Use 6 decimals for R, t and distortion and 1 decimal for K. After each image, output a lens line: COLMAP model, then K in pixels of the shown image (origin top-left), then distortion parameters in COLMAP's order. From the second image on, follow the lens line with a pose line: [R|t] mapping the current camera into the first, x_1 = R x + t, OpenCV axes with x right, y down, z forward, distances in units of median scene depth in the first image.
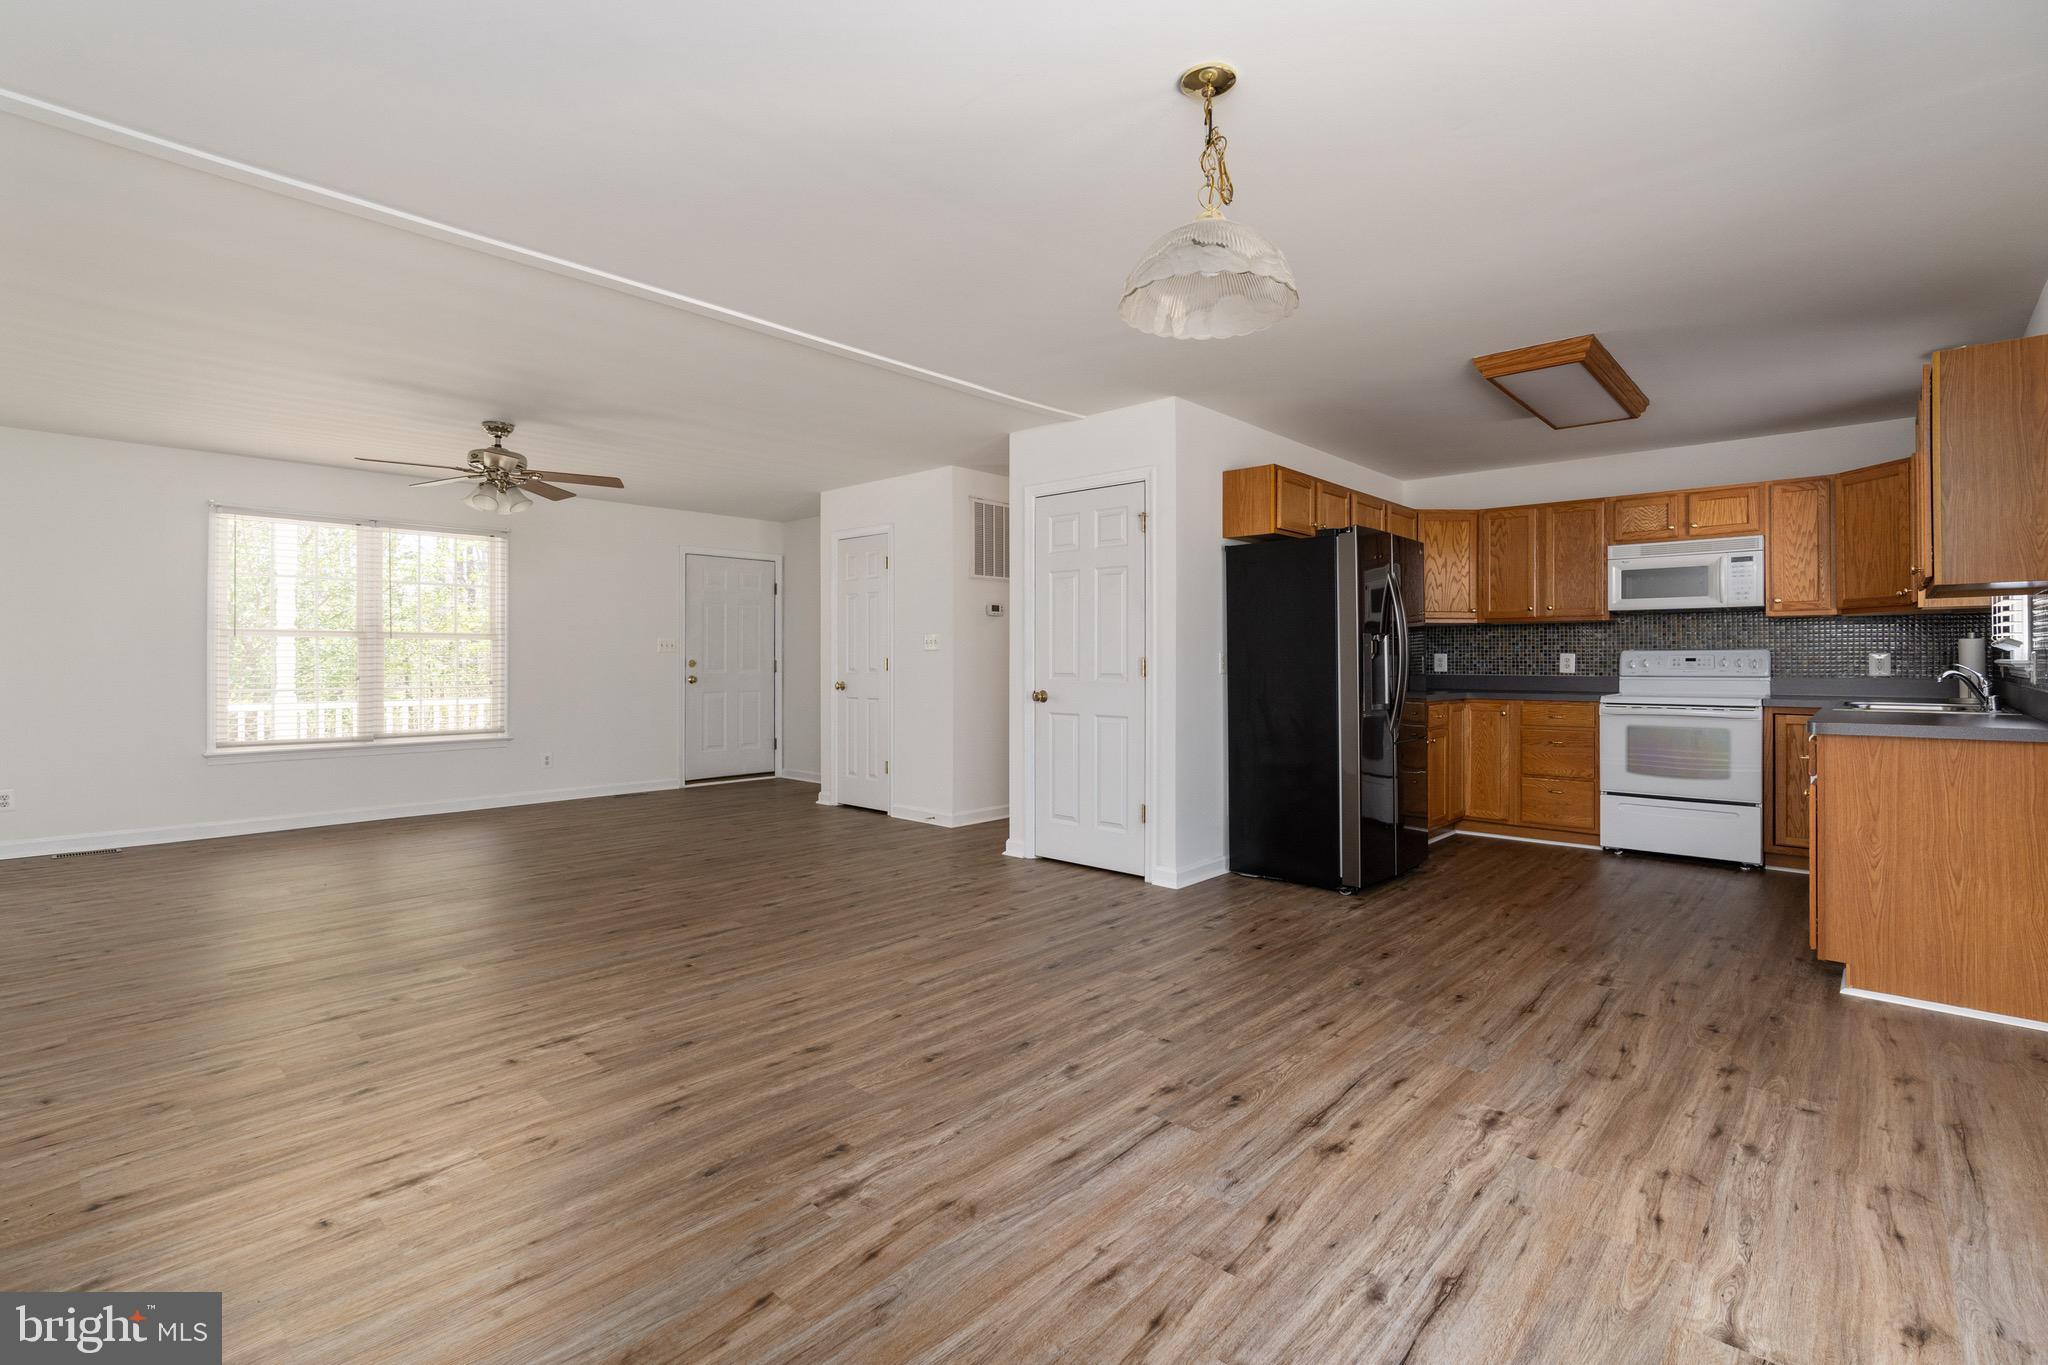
lens RADIAL K [[932.5, 0, 1028.2], [0, 932.5, 655.6], [0, 0, 1]] dist [-0.015498, 0.003669]
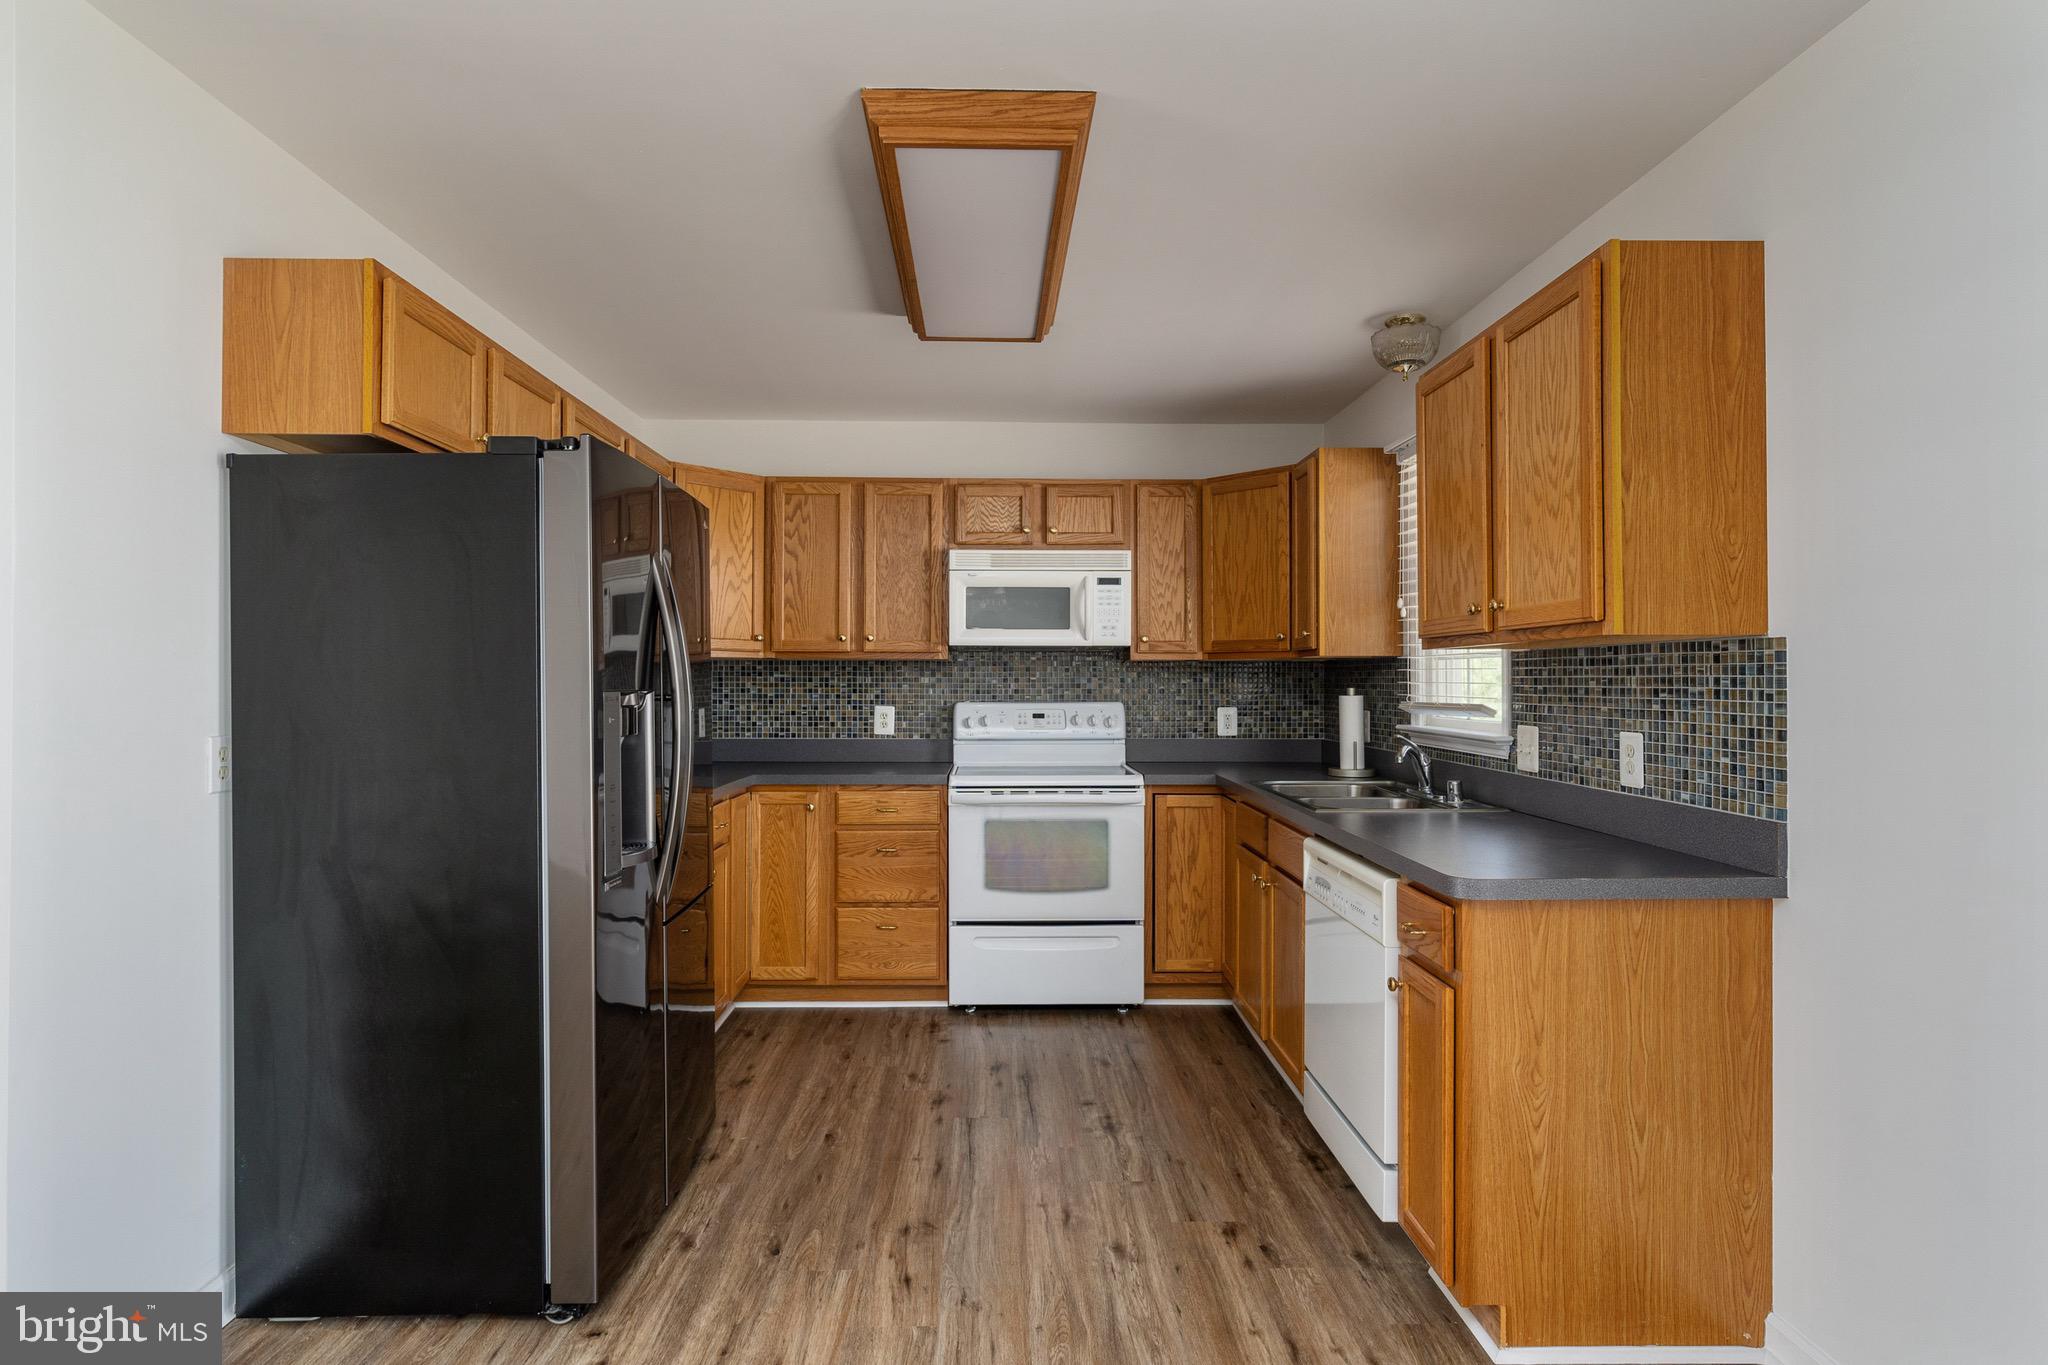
lens RADIAL K [[1049.2, 0, 1005.6], [0, 1049.2, 680.2], [0, 0, 1]] dist [0.004195, -0.001128]
pose [[0.725582, 0.001681, 0.688133, 0.141864], [-0.004577, 0.999987, 0.002384, -0.027797], [-0.688120, -0.004879, 0.725580, 0.457603]]
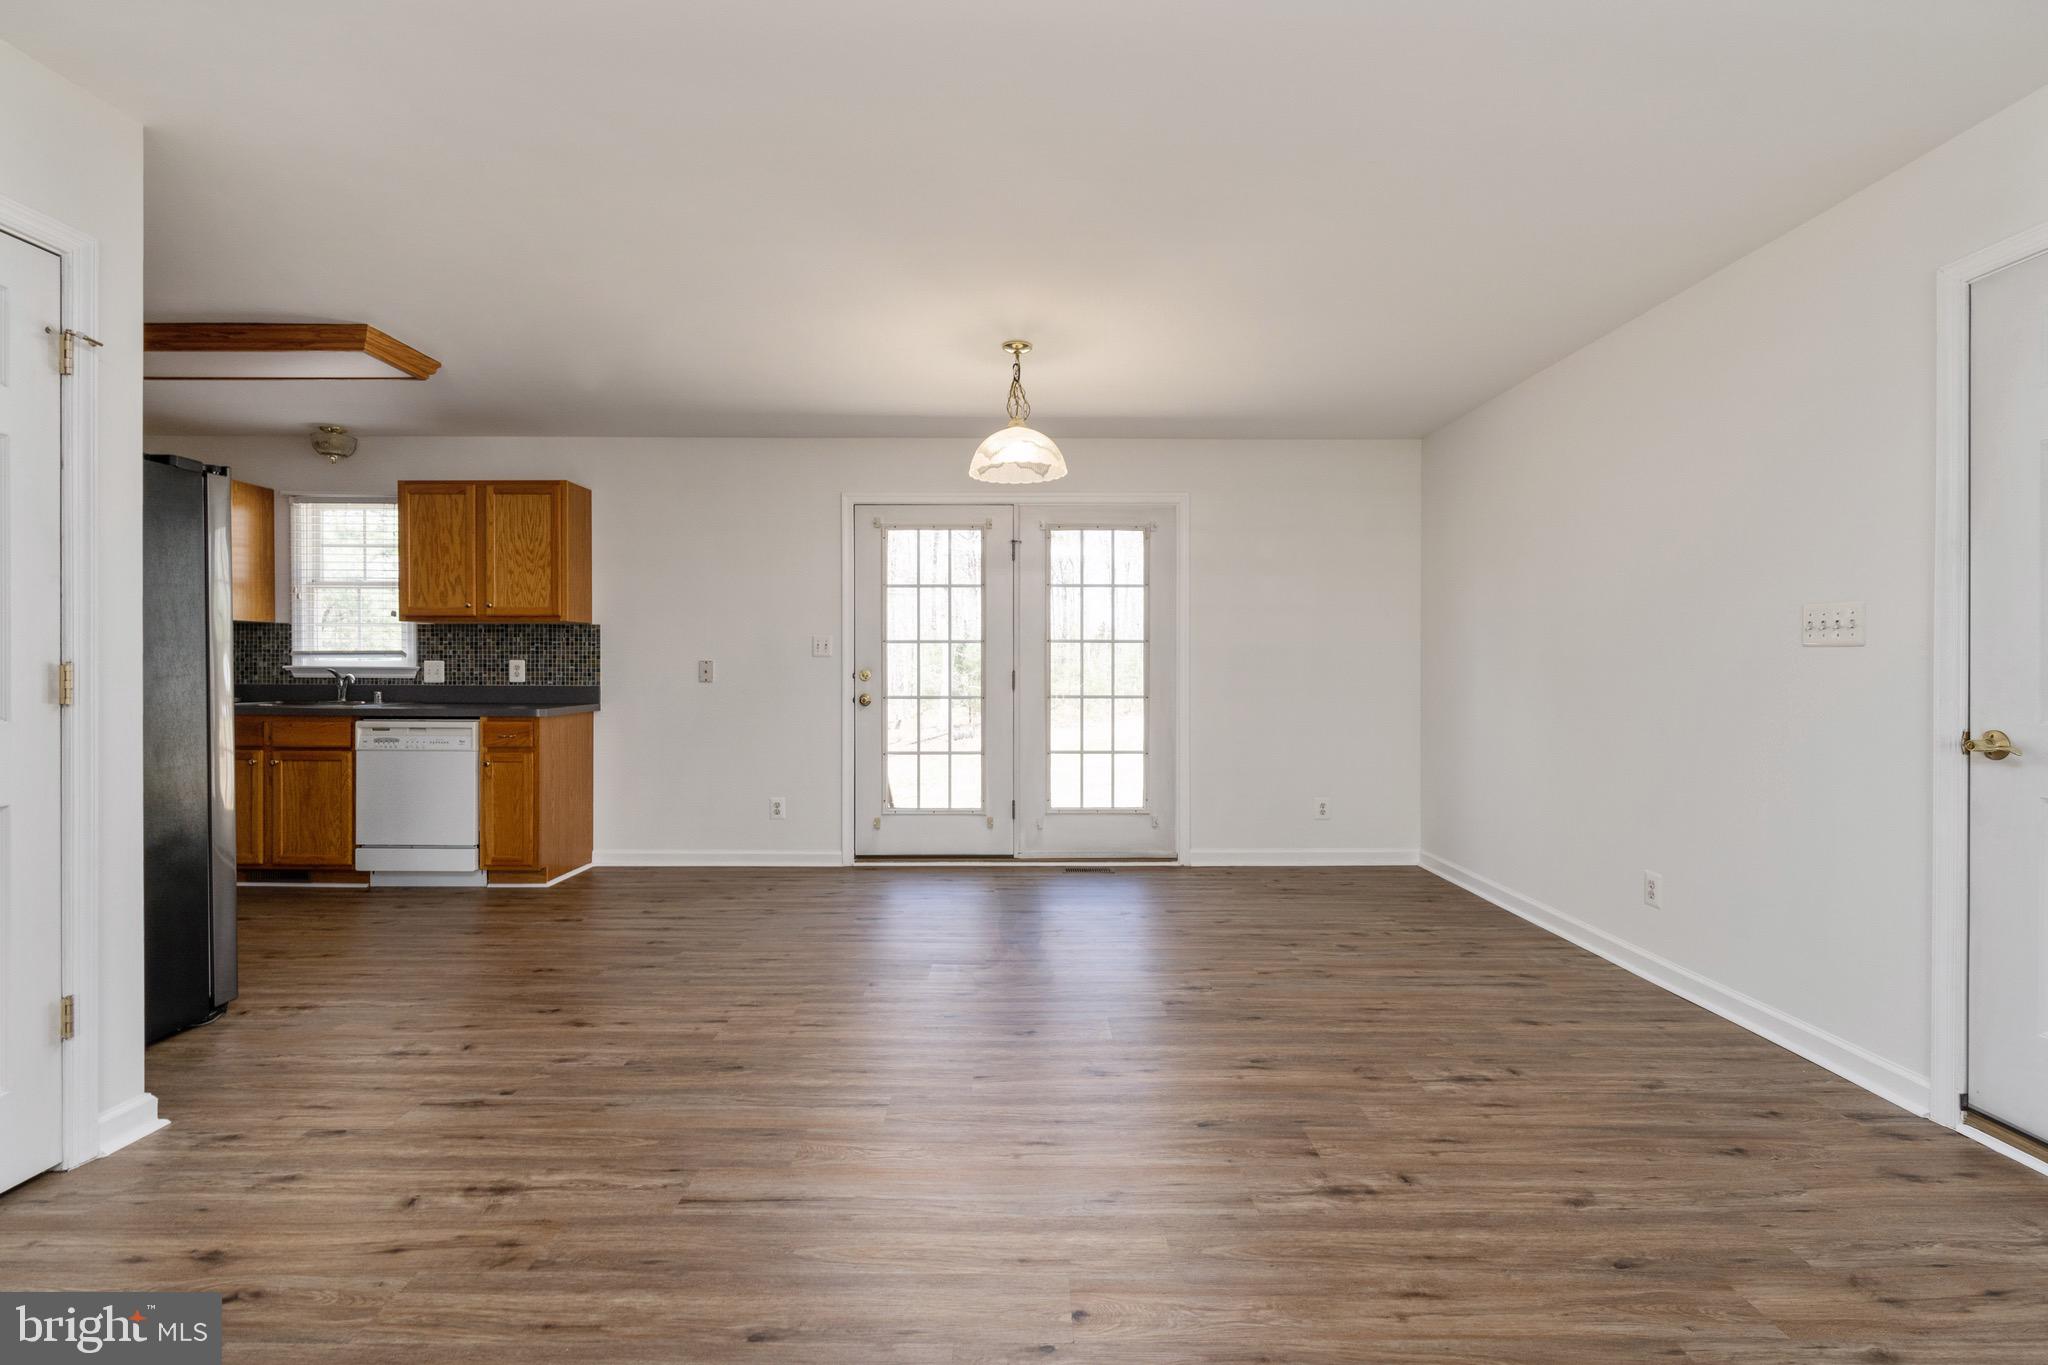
lens RADIAL K [[932.5, 0, 1013.9], [0, 932.5, 677.7], [0, 0, 1]] dist [-0.015498, 0.003669]
pose [[-0.675262, -0.009575, 0.737516, -0.457655], [-0.005698, 0.999954, 0.007765, 0.004082], [-0.737556, 0.001042, -0.675285, 0.894194]]
